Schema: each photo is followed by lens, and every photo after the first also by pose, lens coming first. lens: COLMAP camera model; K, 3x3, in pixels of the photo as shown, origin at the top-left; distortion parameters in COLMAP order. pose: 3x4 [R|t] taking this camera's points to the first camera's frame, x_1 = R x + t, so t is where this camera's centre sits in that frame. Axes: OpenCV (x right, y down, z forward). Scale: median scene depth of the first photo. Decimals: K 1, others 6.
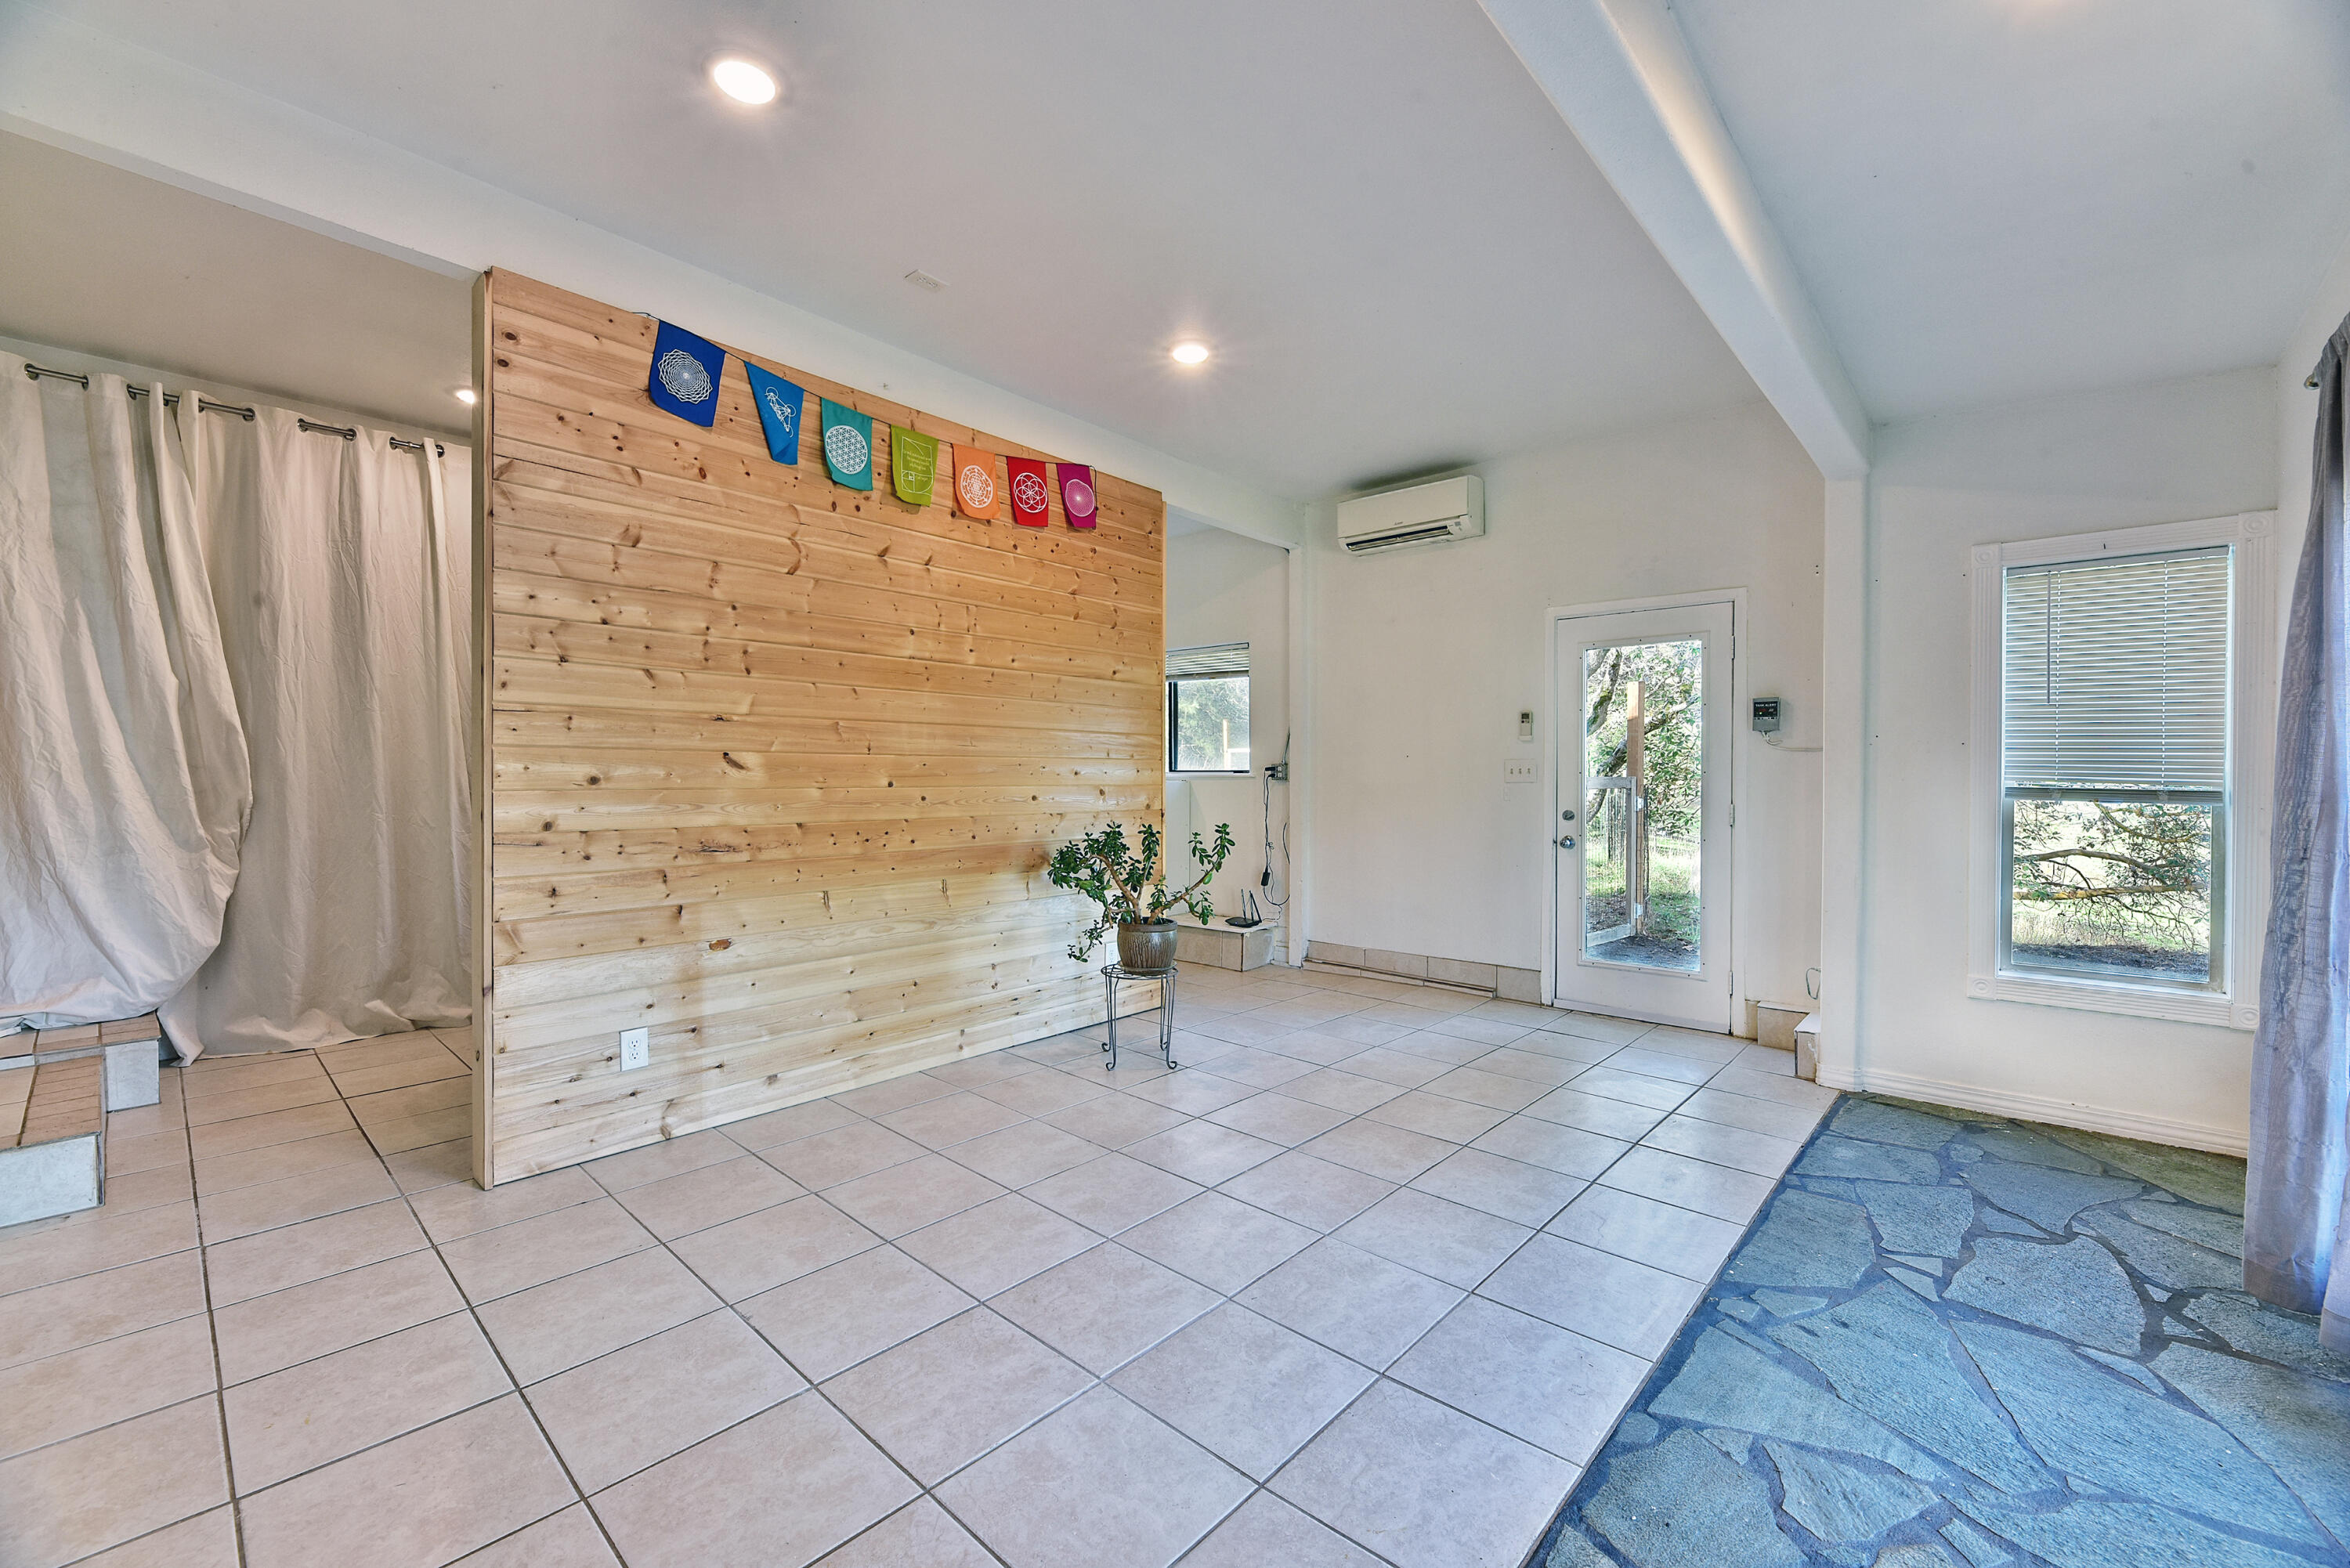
lens RADIAL K [[937.7, 0, 1169.9], [0, 937.7, 785.9], [0, 0, 1]] dist [-0.002063, -0.002542]
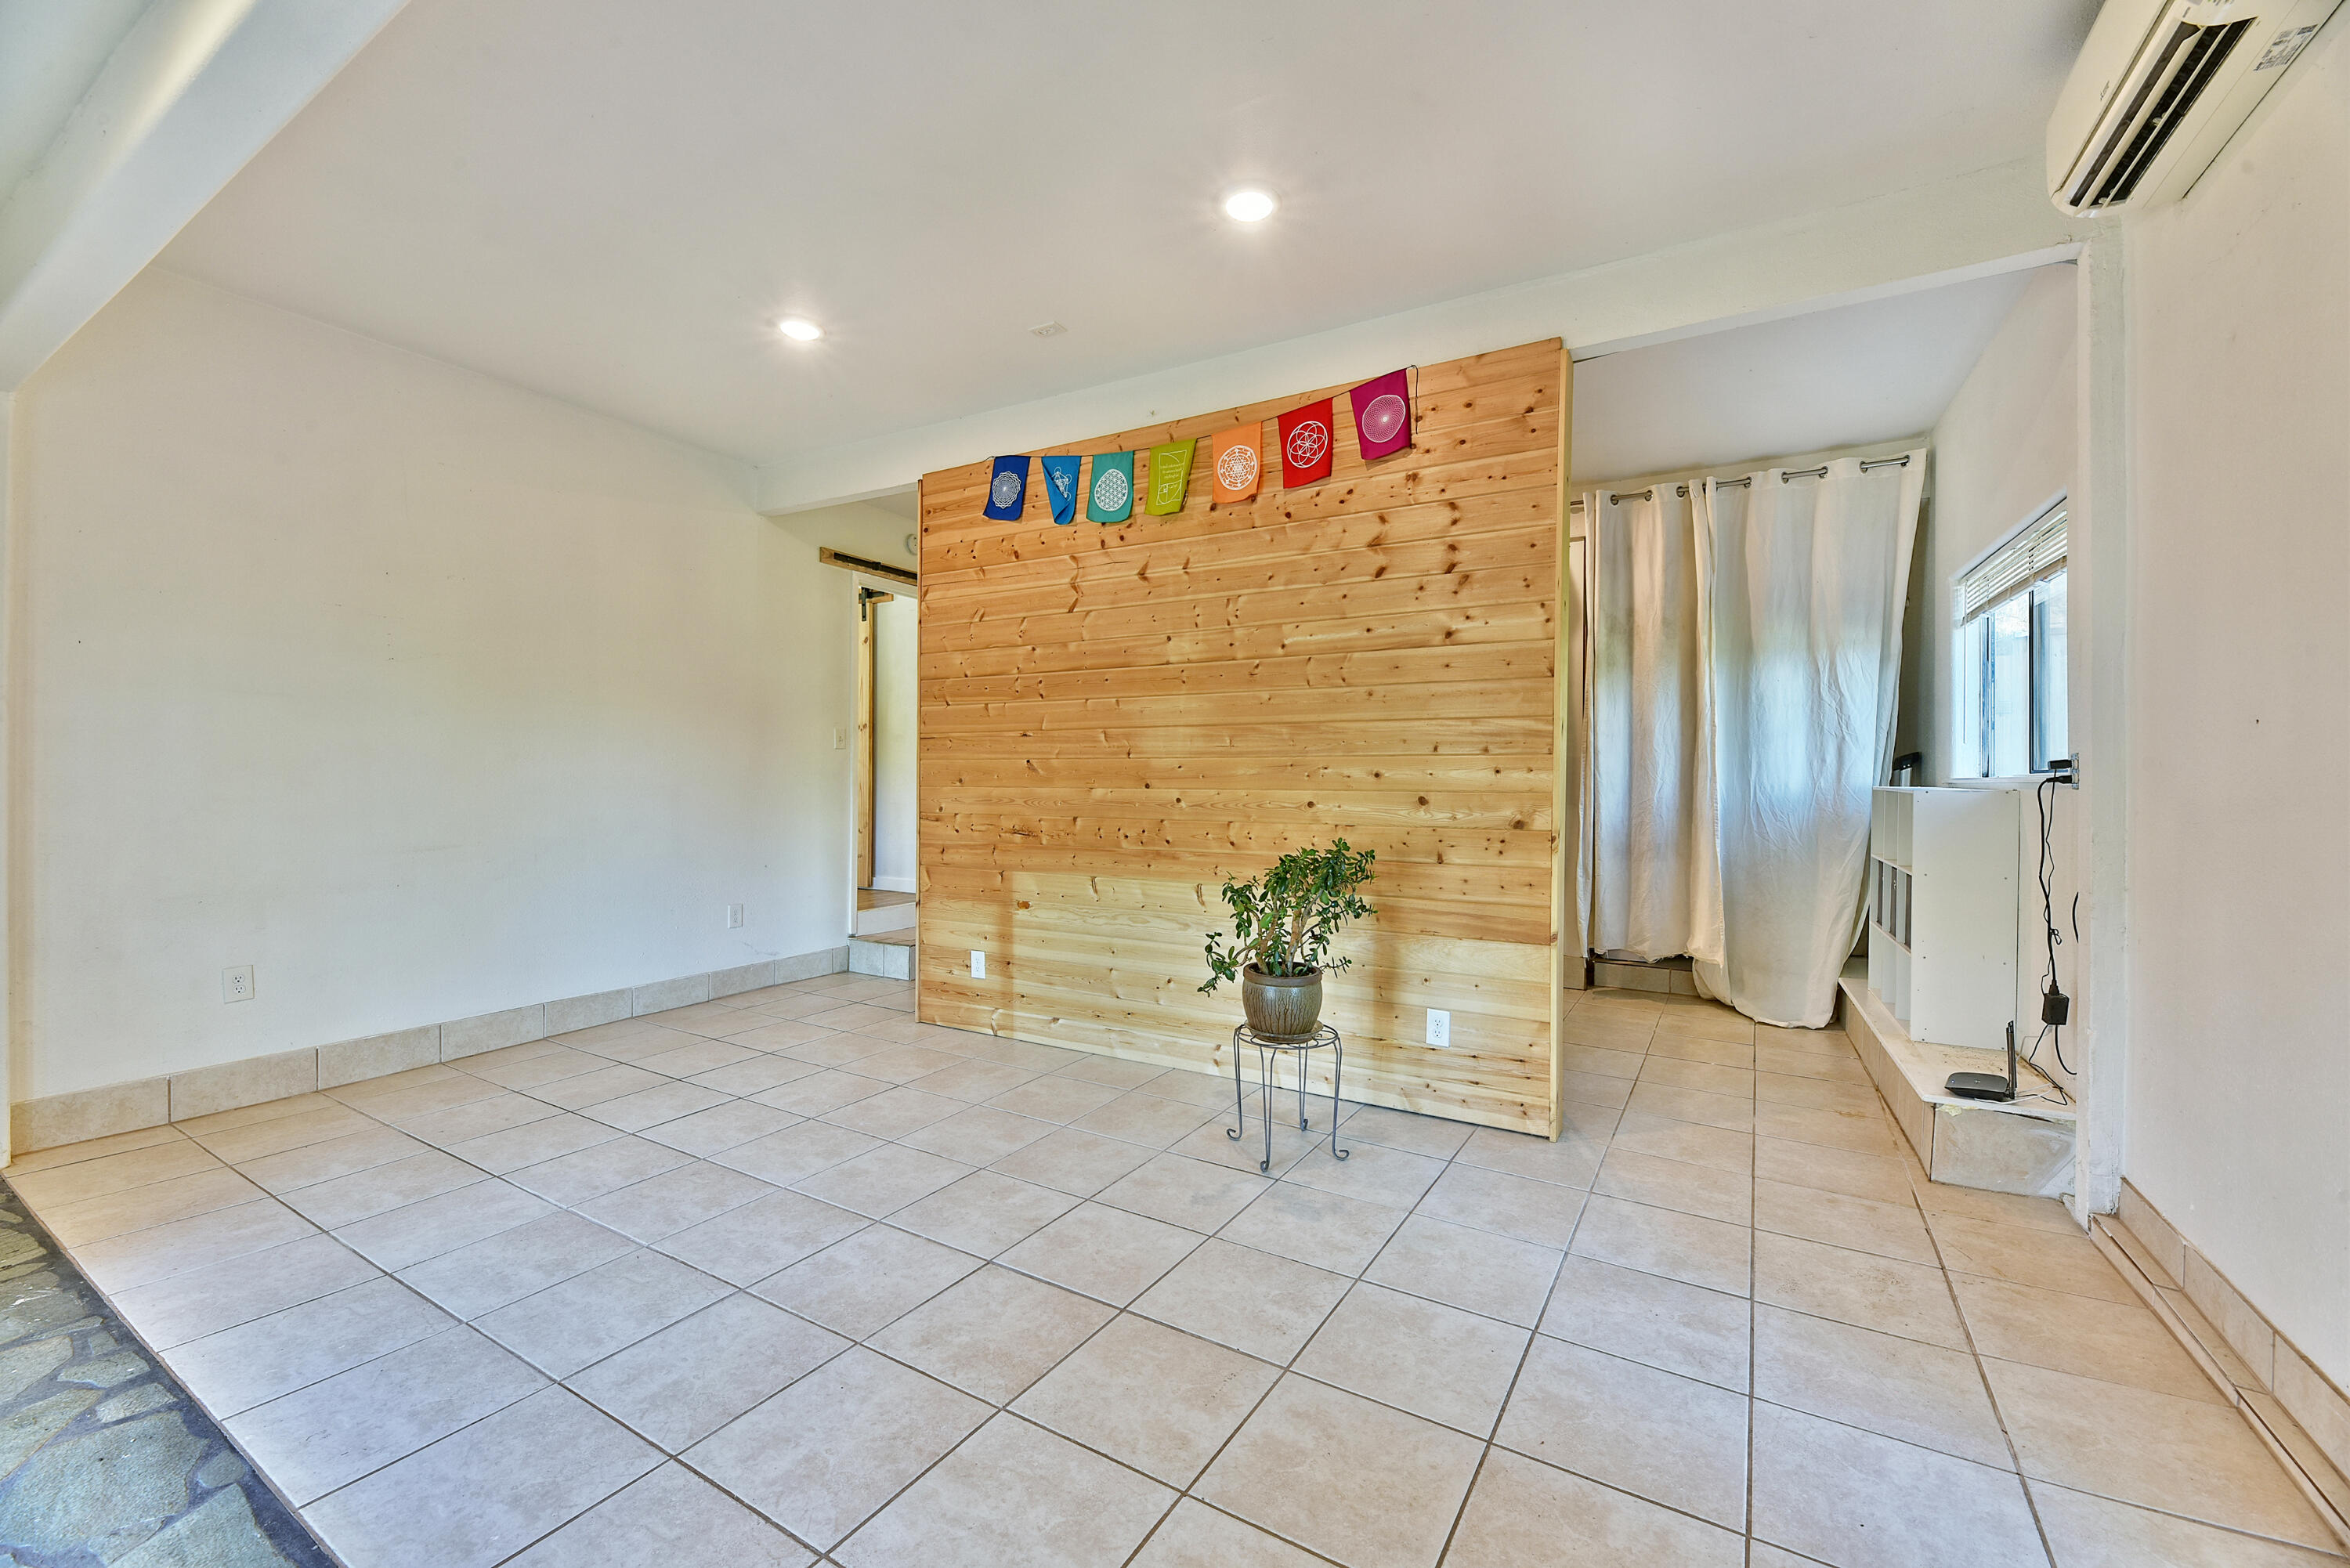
lens RADIAL K [[937.7, 0, 1170.4], [0, 937.7, 782.9], [0, 0, 1]] dist [-0.002063, -0.002542]
pose [[0.201648, 0.002072, -0.979456, 0.801251], [-0.014605, 0.999893, -0.000892, -0.004704], [0.979349, 0.014485, 0.201657, 0.868490]]
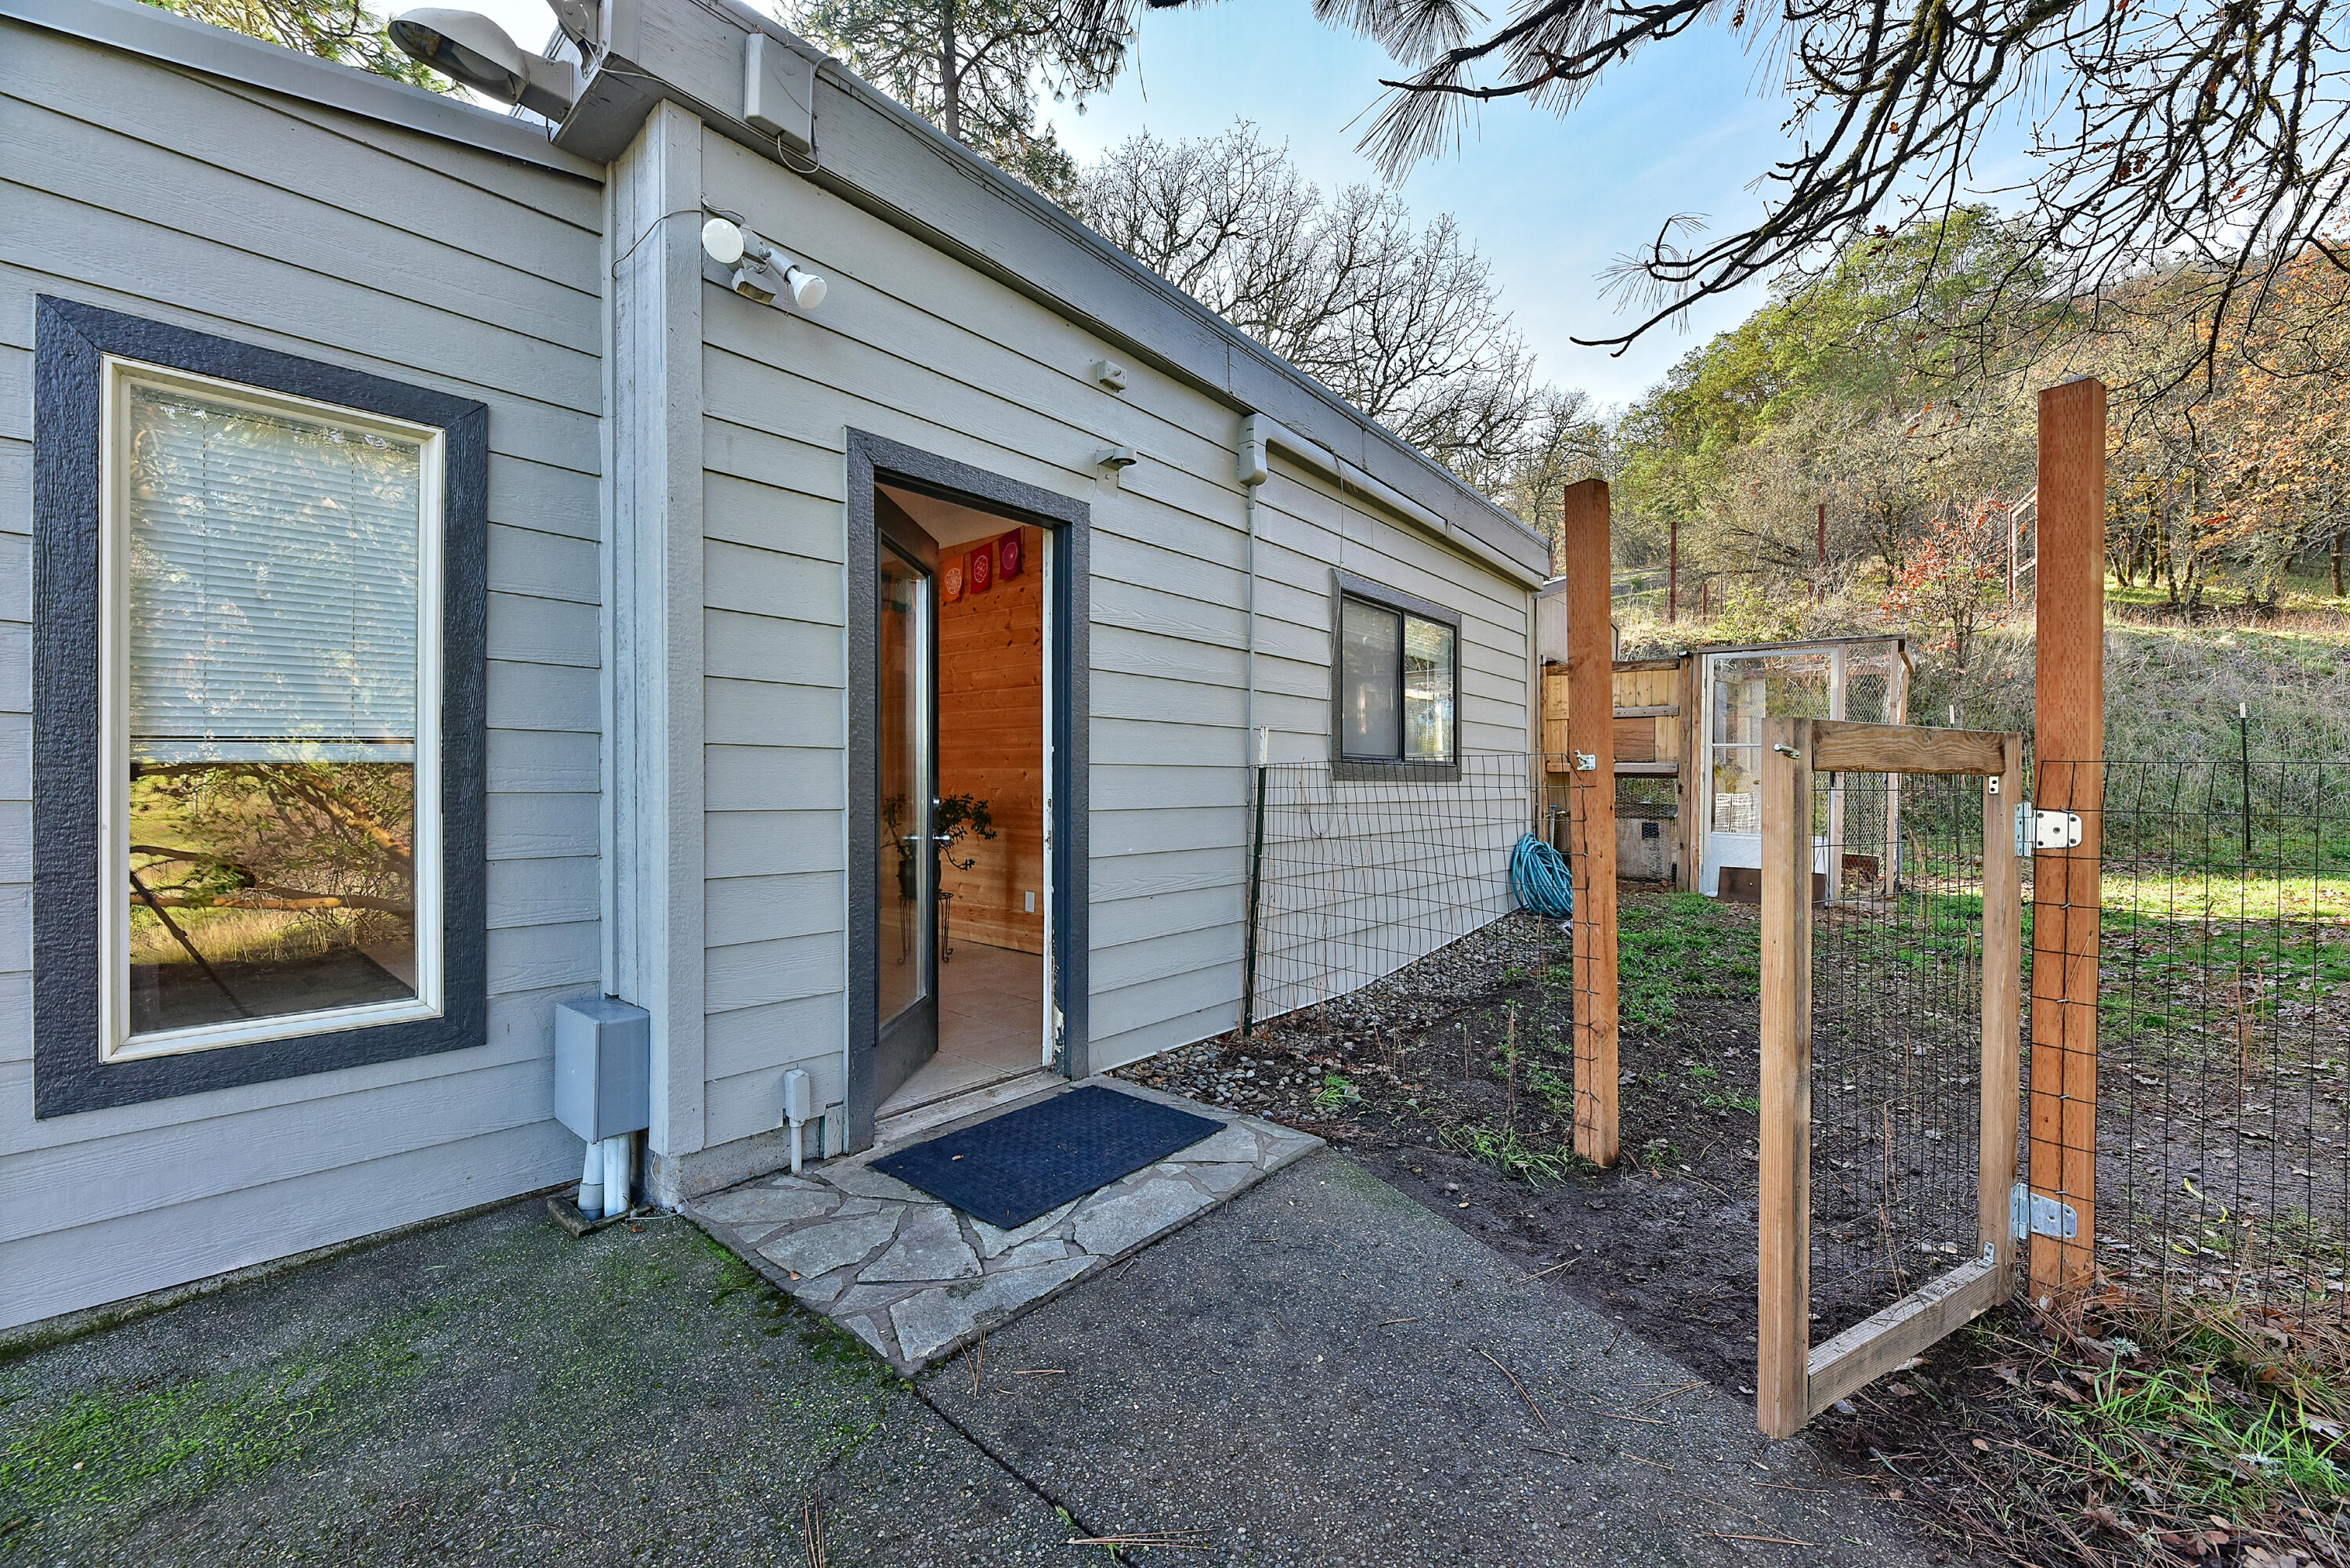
lens RADIAL K [[937.7, 0, 1175.9], [0, 937.7, 781.9], [0, 0, 1]] dist [-0.002063, -0.002542]
pose [[0.057985, 0.006478, -0.998296, 1.622690], [-0.011038, 0.999922, 0.005847, 0.009513], [0.998256, 0.010681, 0.058052, 1.489974]]
